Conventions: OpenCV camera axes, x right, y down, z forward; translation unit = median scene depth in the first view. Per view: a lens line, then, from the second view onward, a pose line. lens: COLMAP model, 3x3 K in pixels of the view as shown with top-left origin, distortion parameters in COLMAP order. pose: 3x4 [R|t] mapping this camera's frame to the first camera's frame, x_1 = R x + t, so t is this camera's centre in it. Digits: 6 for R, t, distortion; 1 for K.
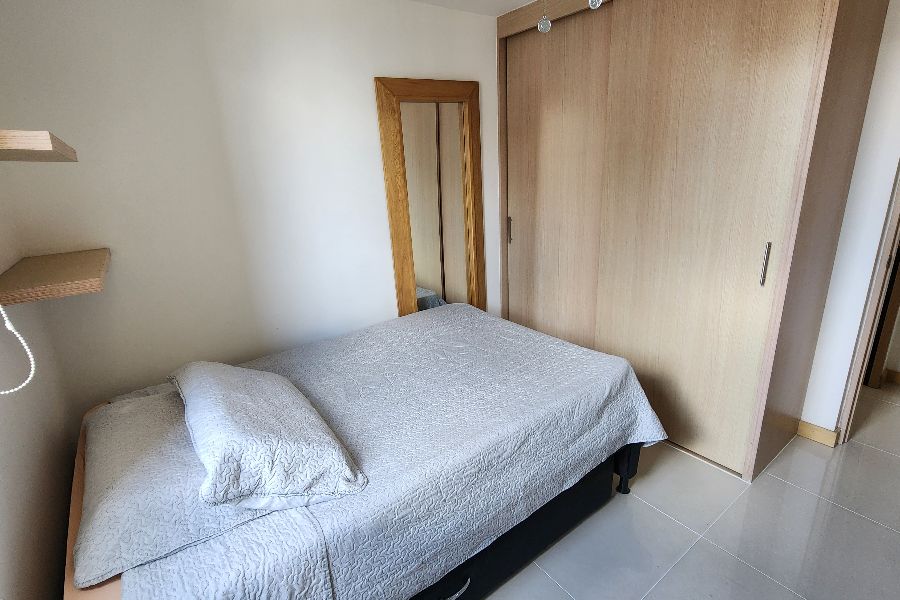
lens RADIAL K [[436.2, 0, 447.1], [0, 436.2, 296.1], [0, 0, 1]] dist [-0.002696, -0.000277]
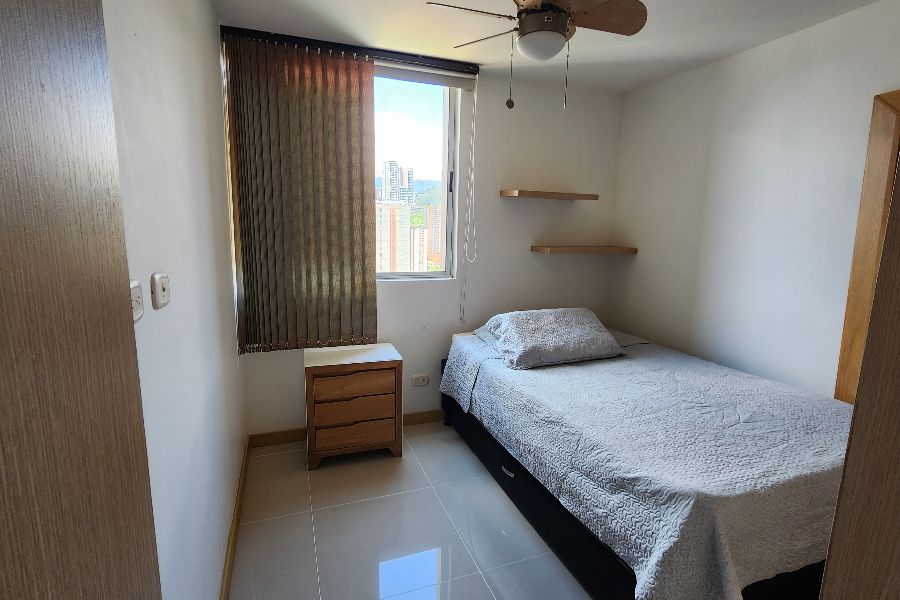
lens RADIAL K [[436.2, 0, 447.1], [0, 436.2, 296.1], [0, 0, 1]] dist [-0.002696, -0.000277]
pose [[-0.267832, 0.213328, -0.939551, 0.880781], [-0.276781, 0.917037, 0.287116, -0.174018], [0.922853, 0.336949, -0.186567, 0.545439]]
